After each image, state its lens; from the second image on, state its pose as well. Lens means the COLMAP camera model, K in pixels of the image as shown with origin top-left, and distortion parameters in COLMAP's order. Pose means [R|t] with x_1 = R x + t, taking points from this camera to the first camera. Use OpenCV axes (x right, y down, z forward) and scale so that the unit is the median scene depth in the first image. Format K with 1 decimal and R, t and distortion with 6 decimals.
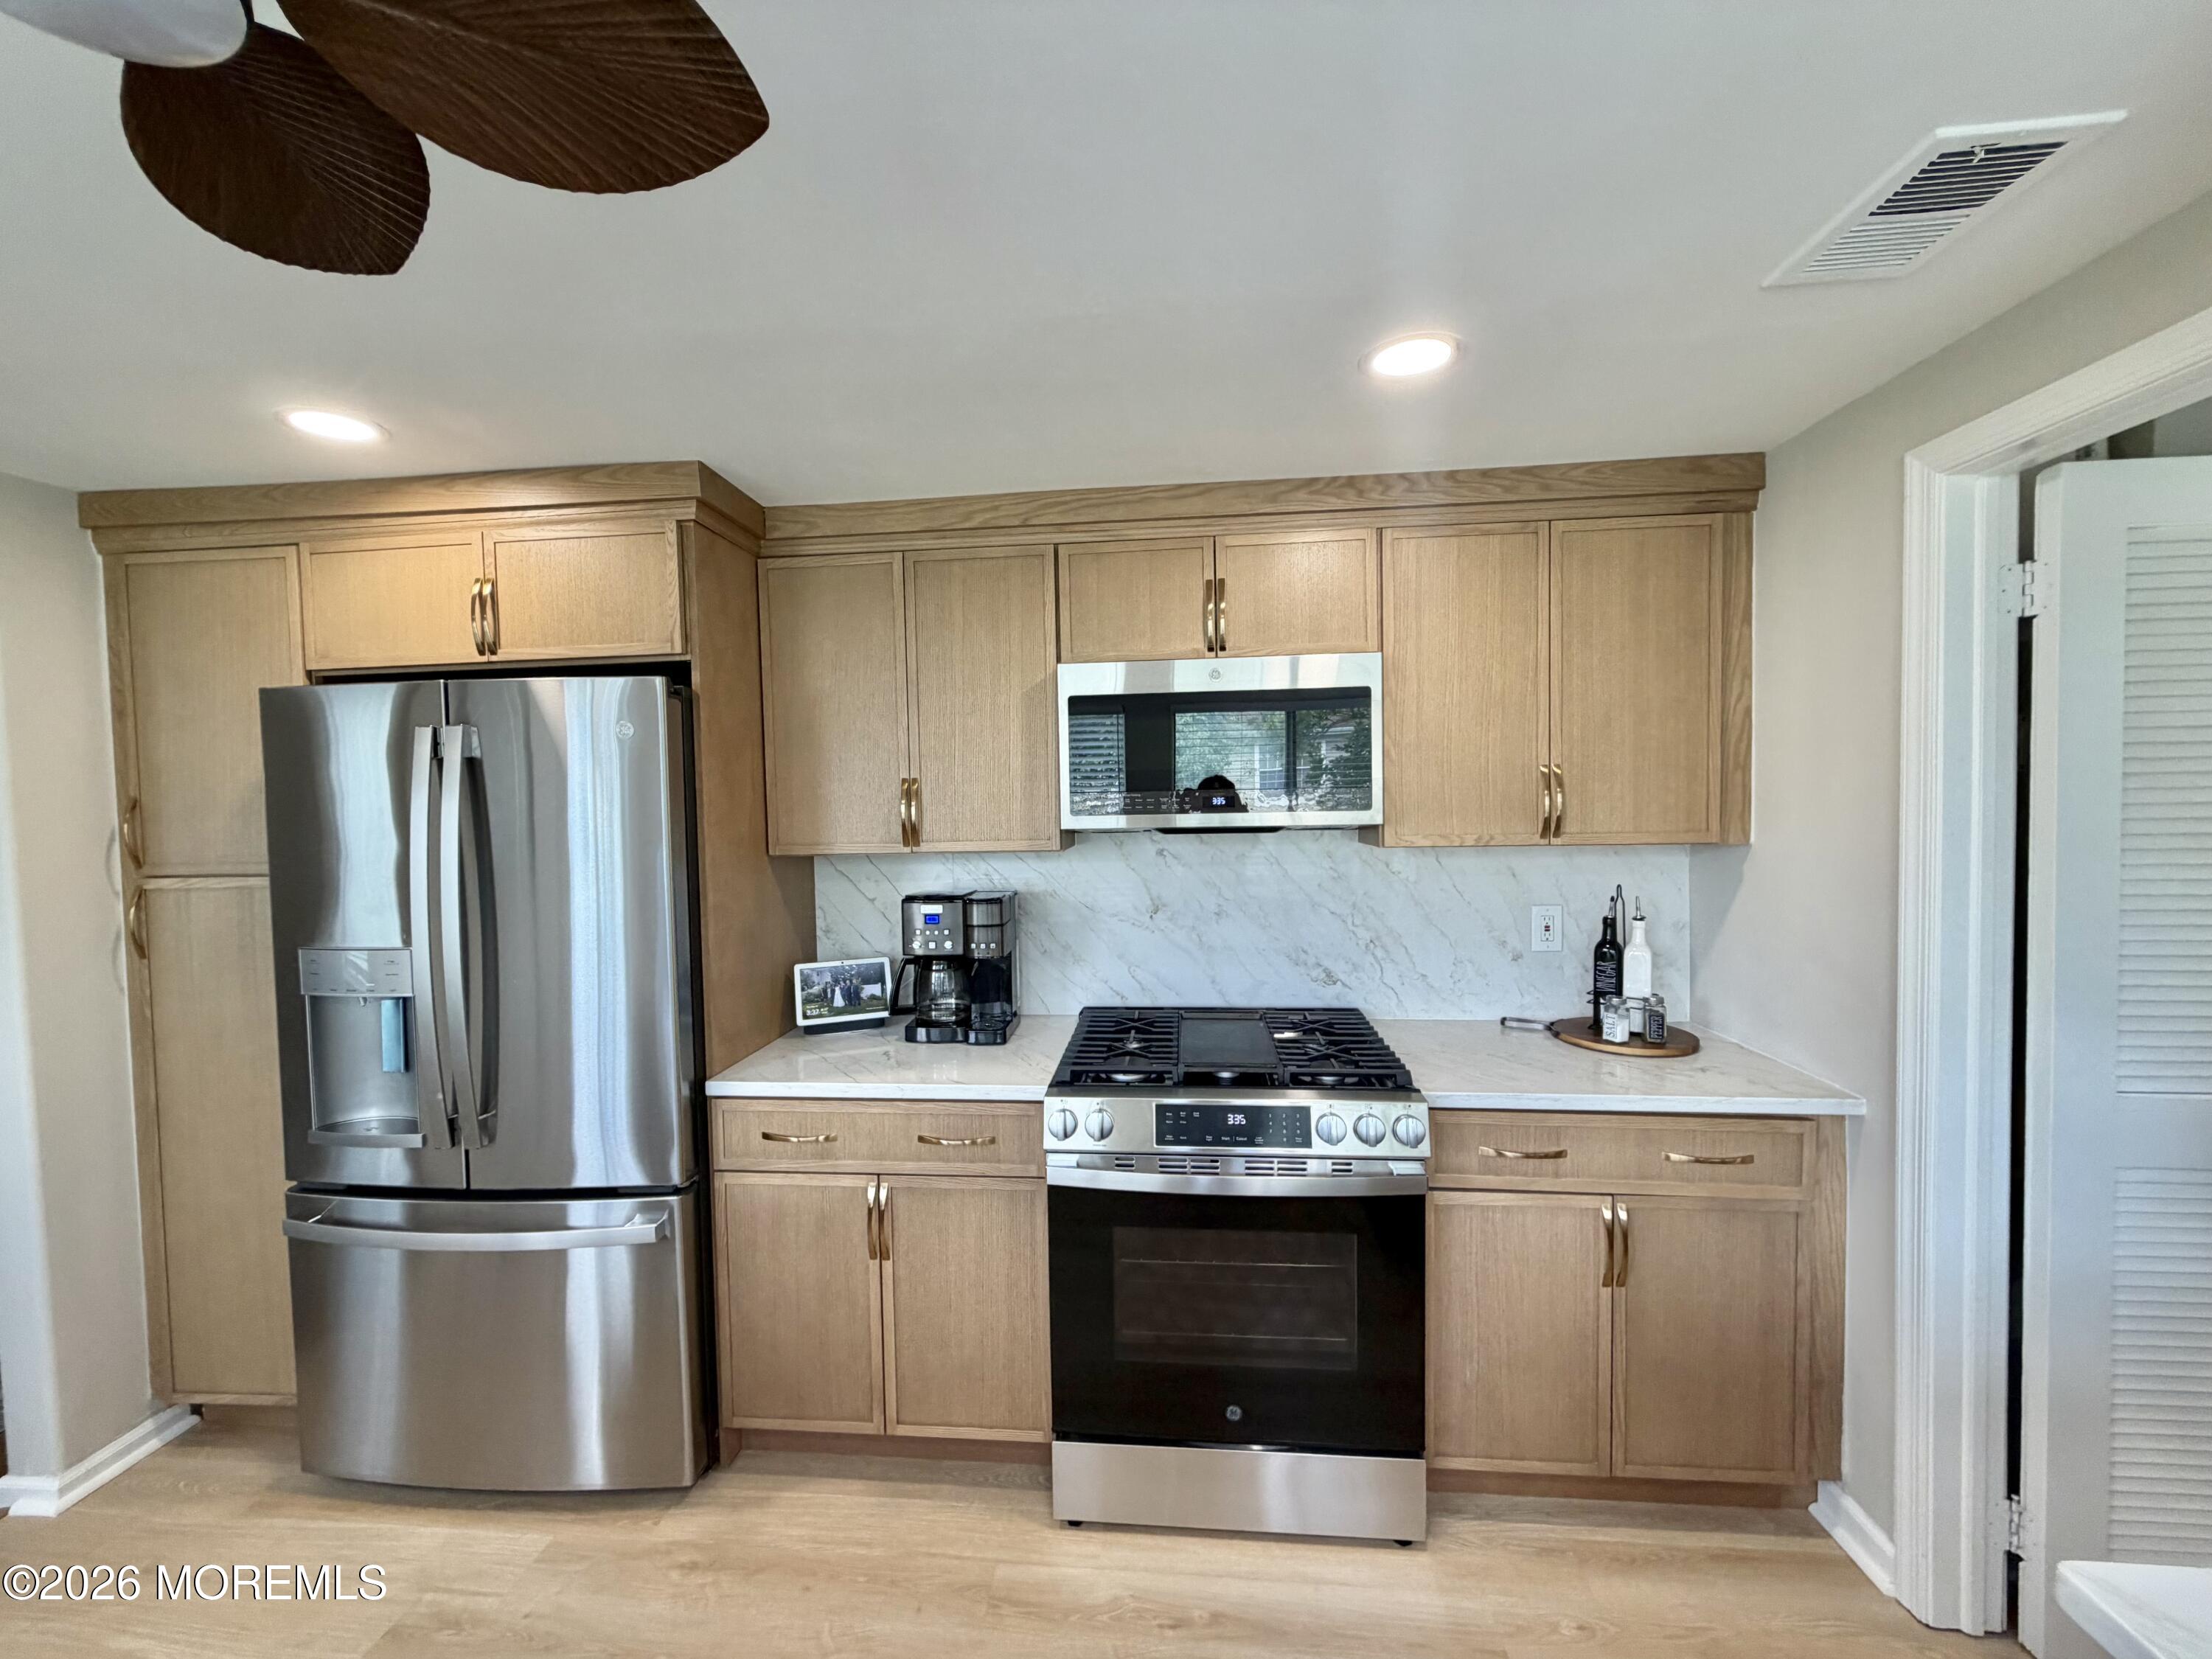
lens RADIAL K [[886.6, 0, 1102.7], [0, 886.6, 836.6], [0, 0, 1]] dist [-0.001193, 0.000051]
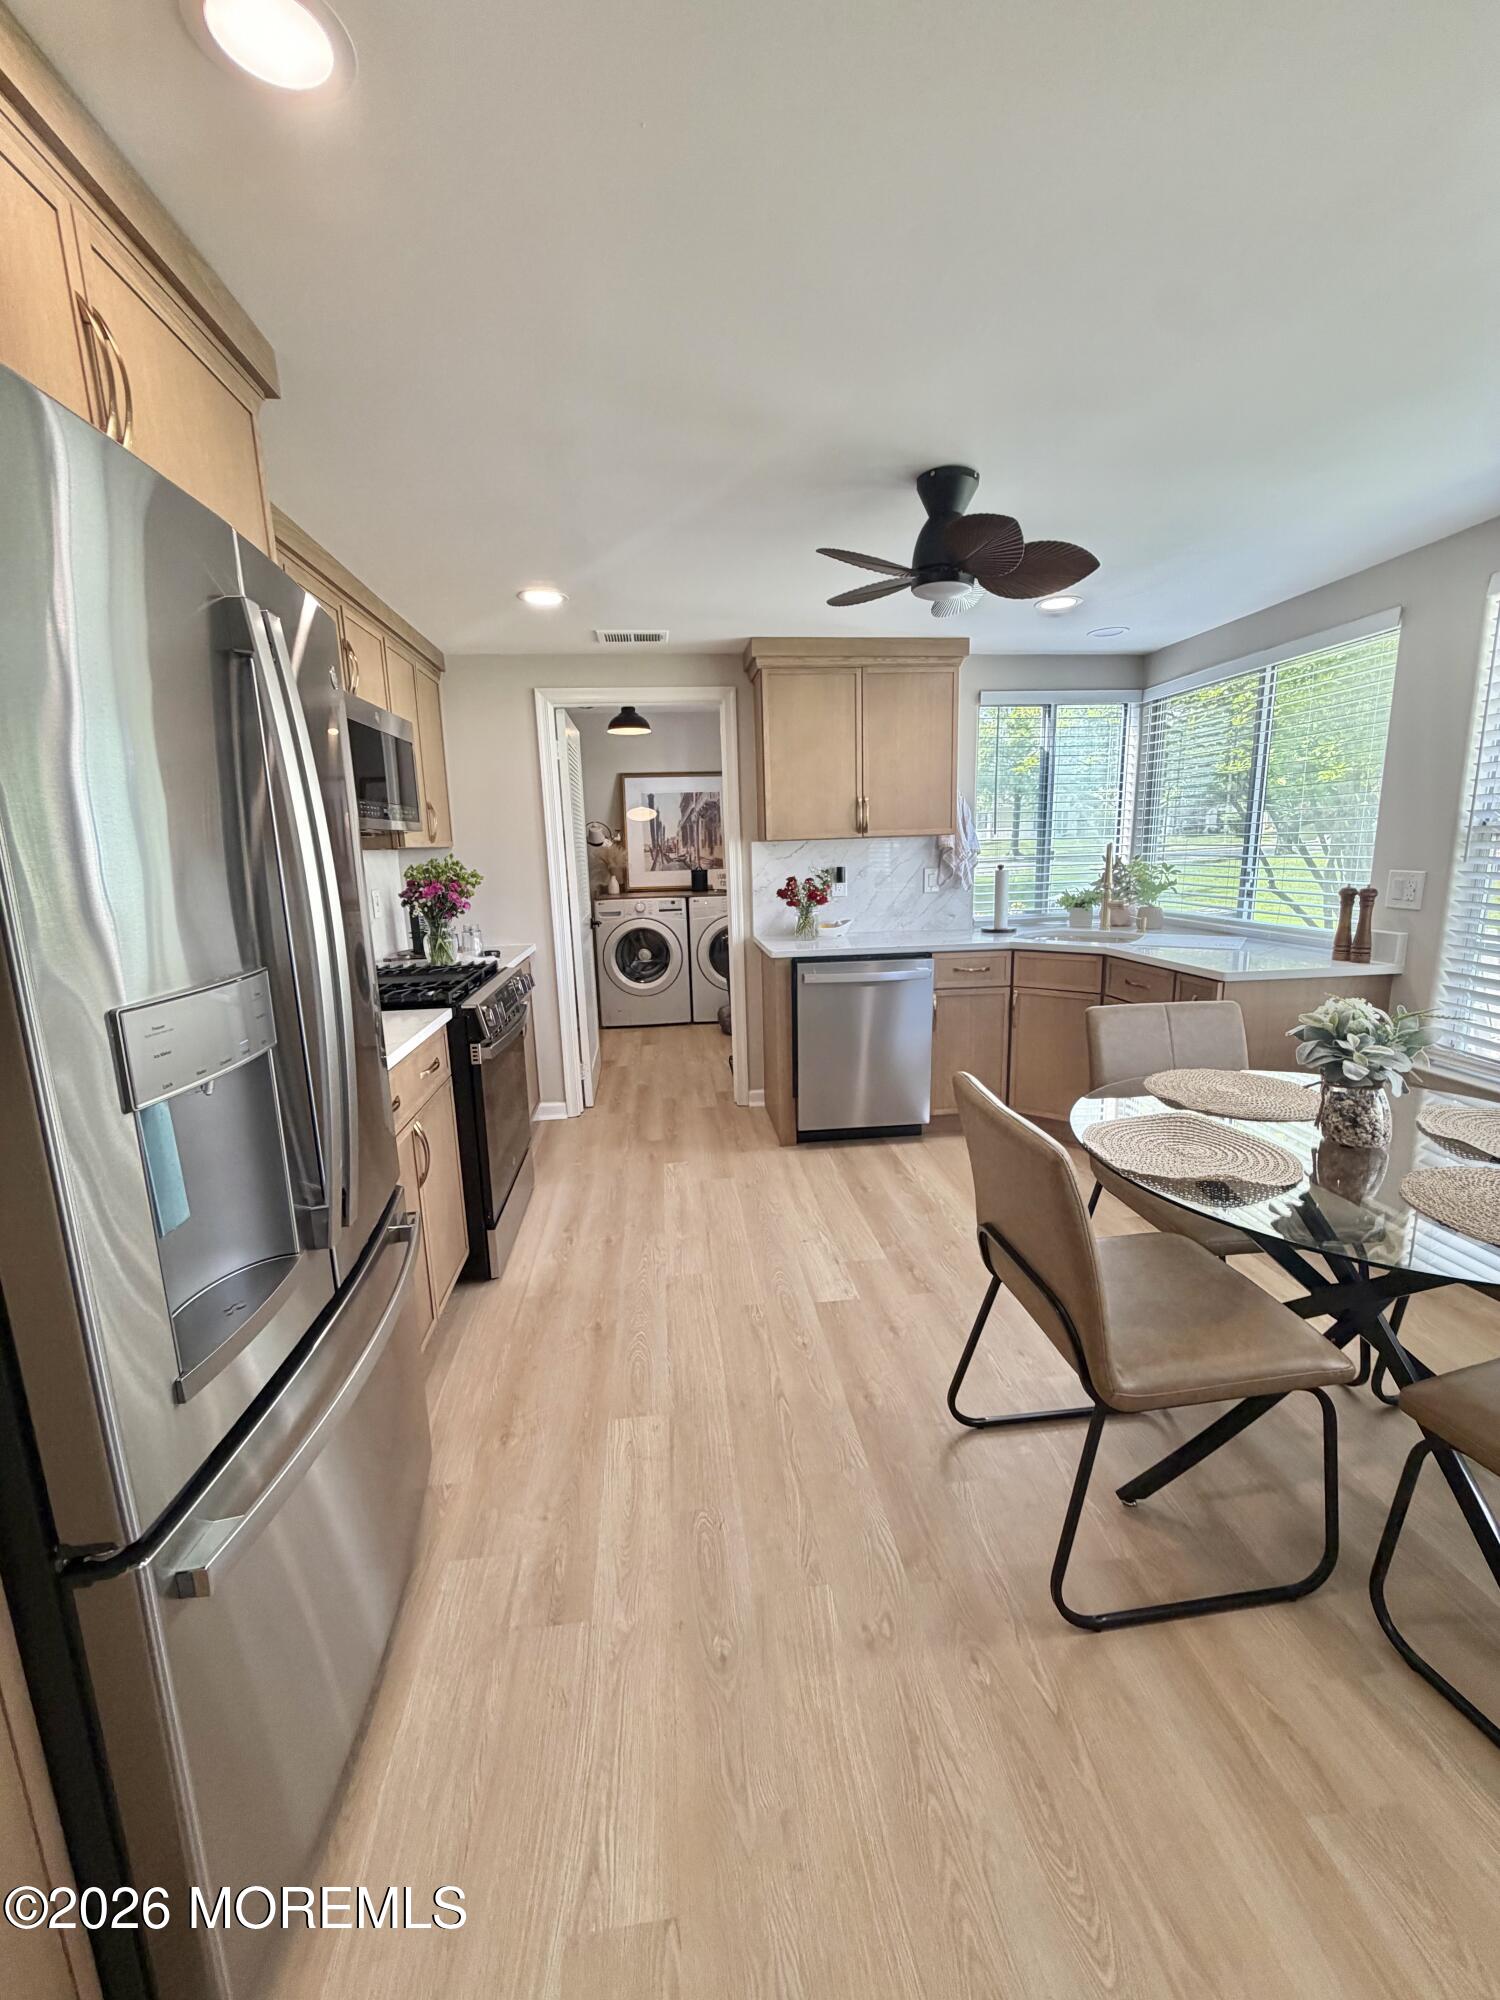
lens RADIAL K [[801.6, 0, 750.0], [0, 801.6, 1000.0], [0, 0, 1]] dist [-0.001193, 0.000051]
pose [[-0.212081, -0.165342, 0.963163, -1.291305], [0.071995, 0.980262, 0.184130, 0.058381], [-0.974597, 0.108393, -0.195991, 0.718362]]
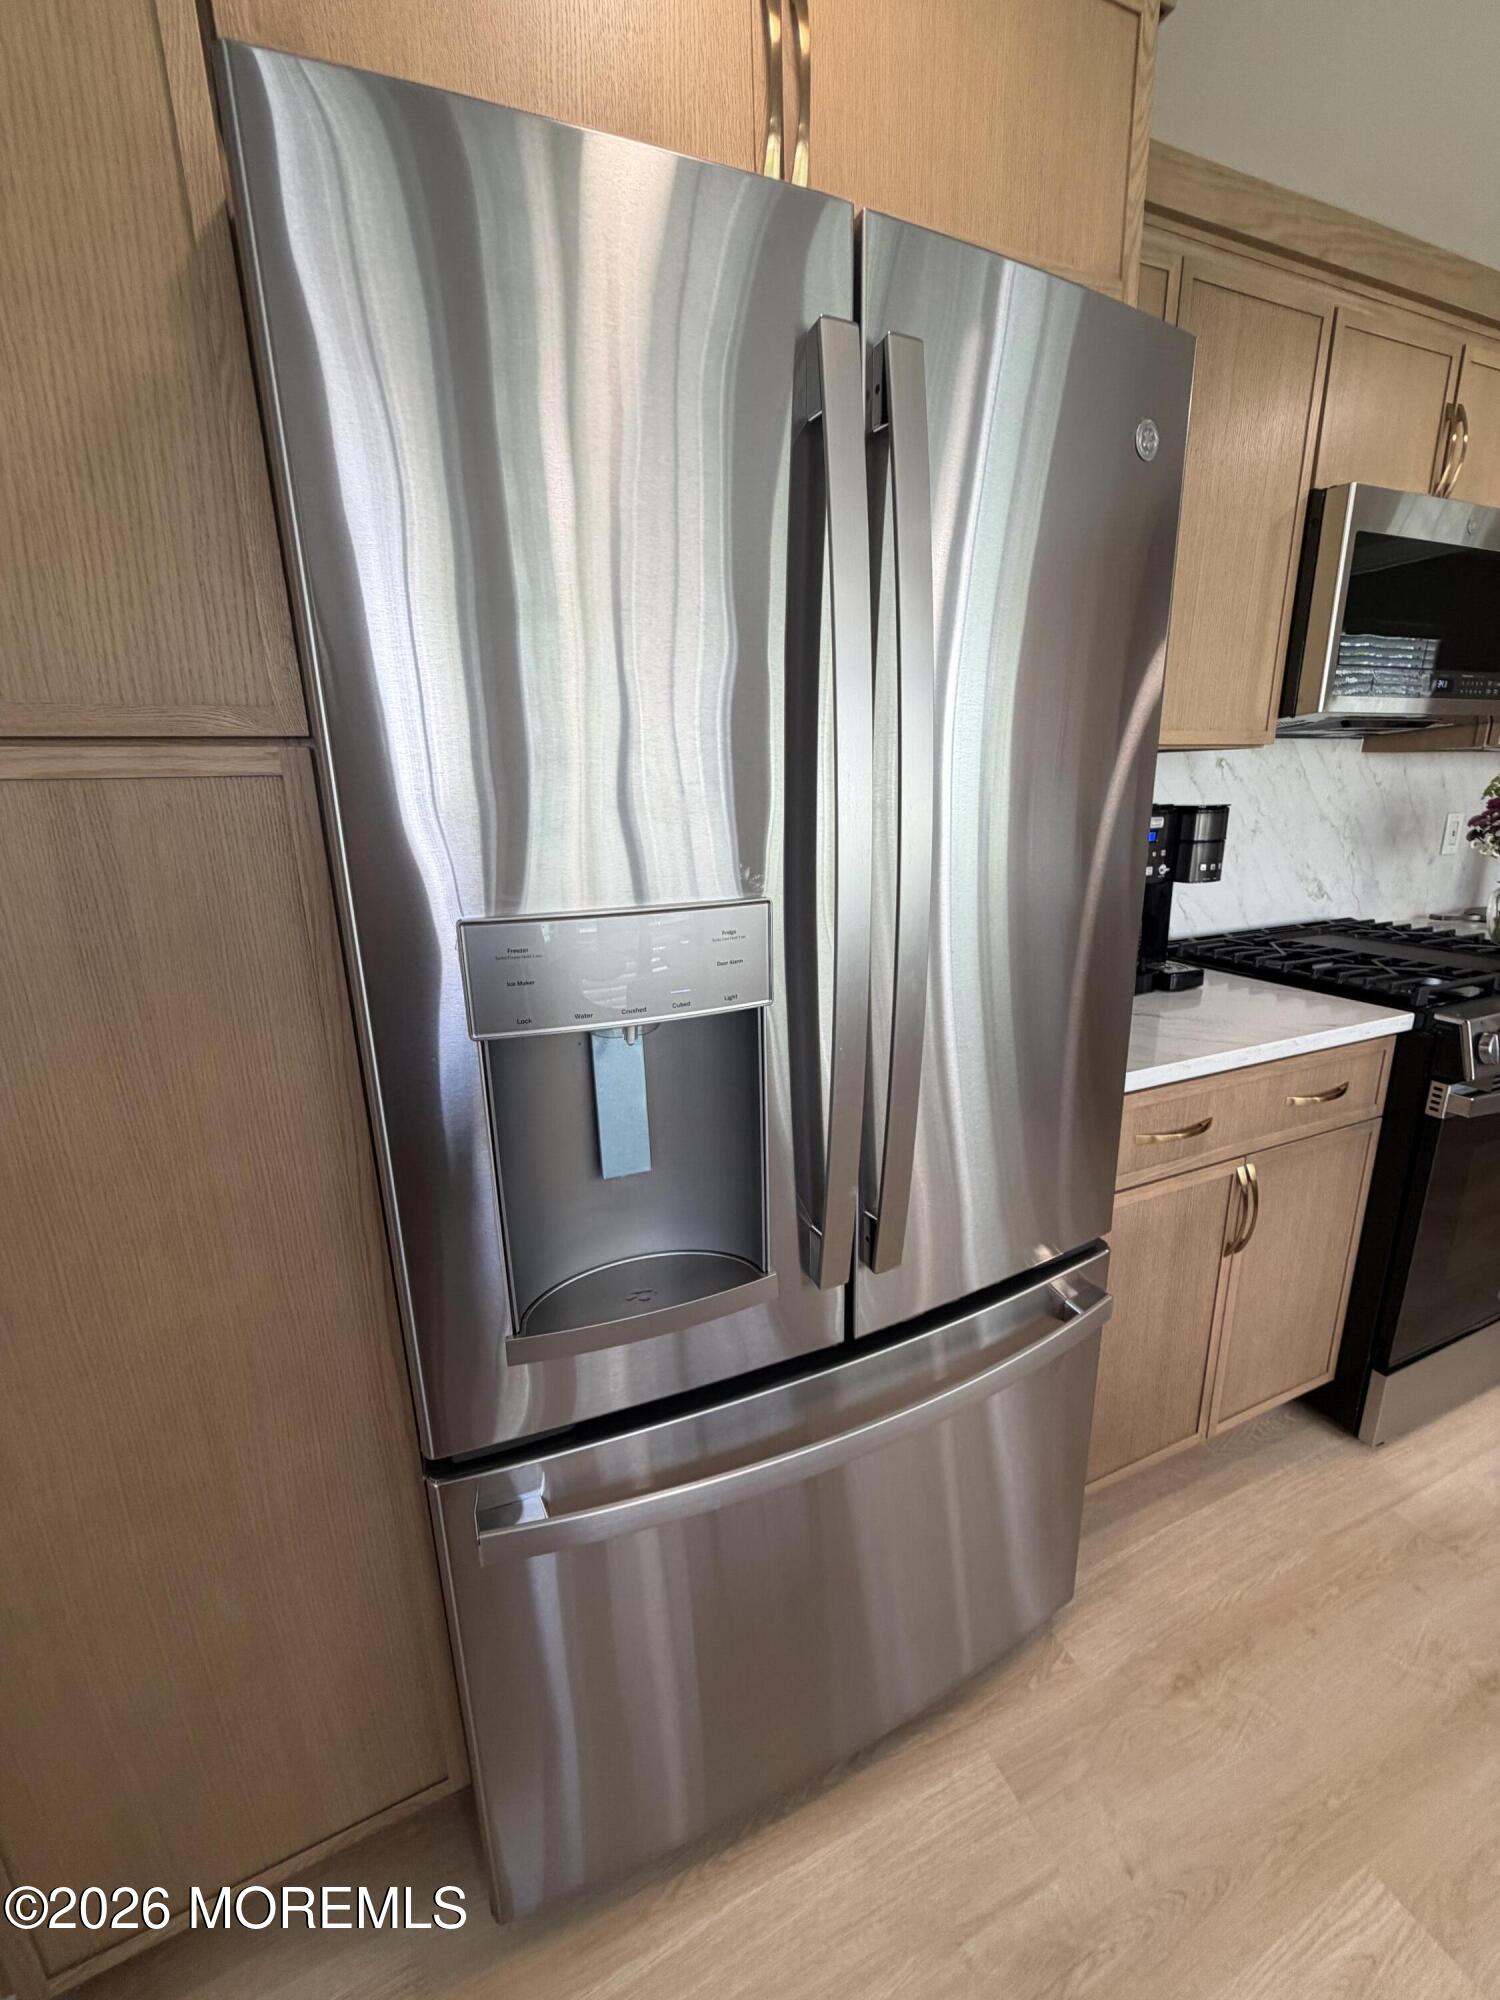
lens RADIAL K [[801.6, 0, 750.0], [0, 801.6, 1000.0], [0, 0, 1]] dist [-0.001193, 0.000051]
pose [[0.872560, -0.125949, 0.471991, -0.908258], [0.024471, 0.976248, 0.215269, 0.079378], [-0.487894, -0.176286, 0.854917, 0.605671]]
